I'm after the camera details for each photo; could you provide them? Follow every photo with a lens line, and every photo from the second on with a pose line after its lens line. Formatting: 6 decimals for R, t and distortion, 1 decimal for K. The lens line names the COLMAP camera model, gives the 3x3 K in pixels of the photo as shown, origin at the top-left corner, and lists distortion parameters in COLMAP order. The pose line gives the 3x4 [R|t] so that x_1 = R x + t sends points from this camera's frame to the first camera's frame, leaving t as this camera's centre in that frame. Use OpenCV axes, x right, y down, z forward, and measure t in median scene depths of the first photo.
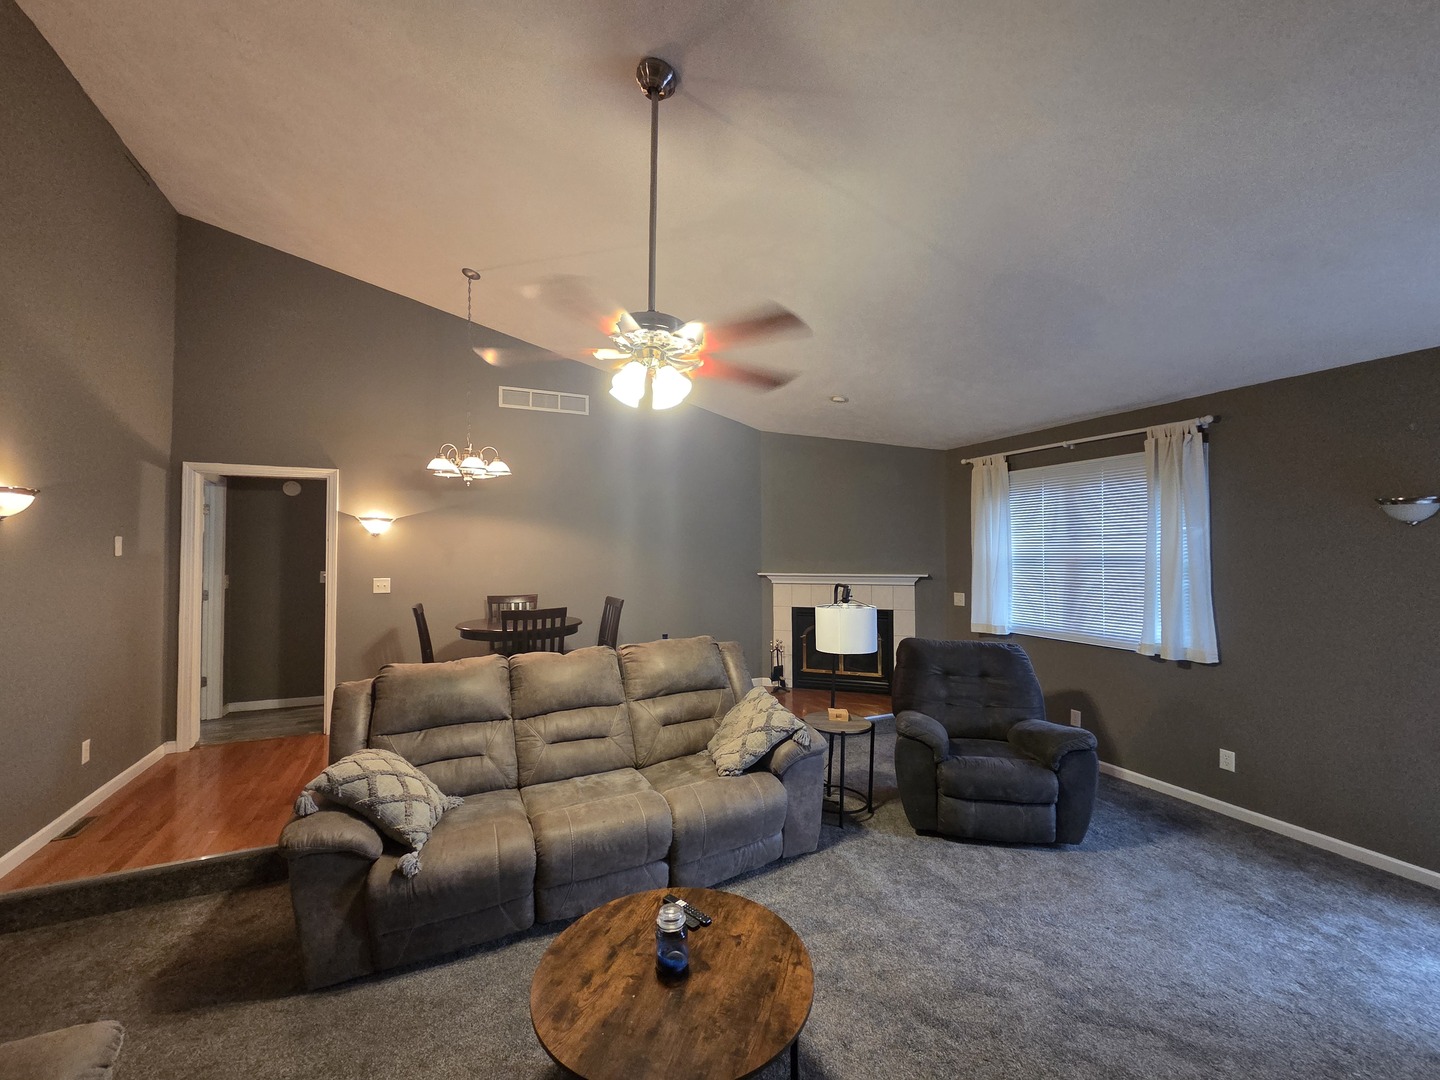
lens RADIAL K [[588.8, 0, 720.1], [0, 588.8, 538.3], [0, 0, 1]] dist [0.002153, -0.000126]
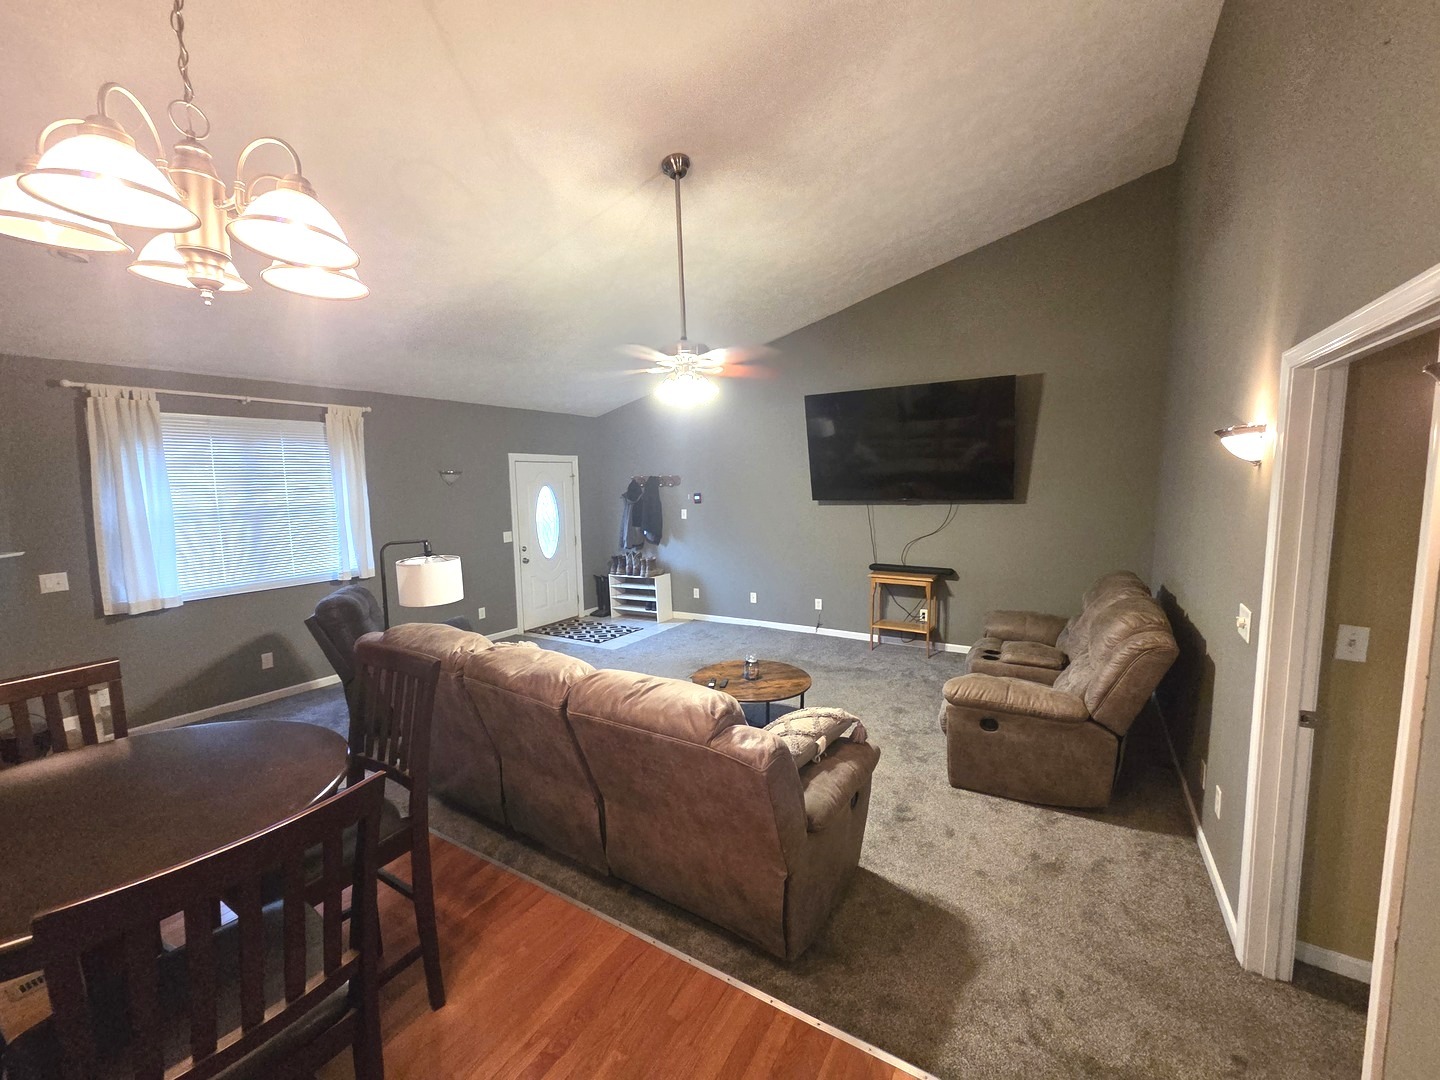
lens RADIAL K [[588.8, 0, 718.0], [0, 588.8, 544.6], [0, 0, 1]] dist [0.002153, -0.000126]
pose [[-0.549461, -0.076197, 0.832038, -0.830020], [0.006461, 0.995416, 0.095425, -0.003189], [-0.835495, 0.057808, -0.546449, 1.033028]]
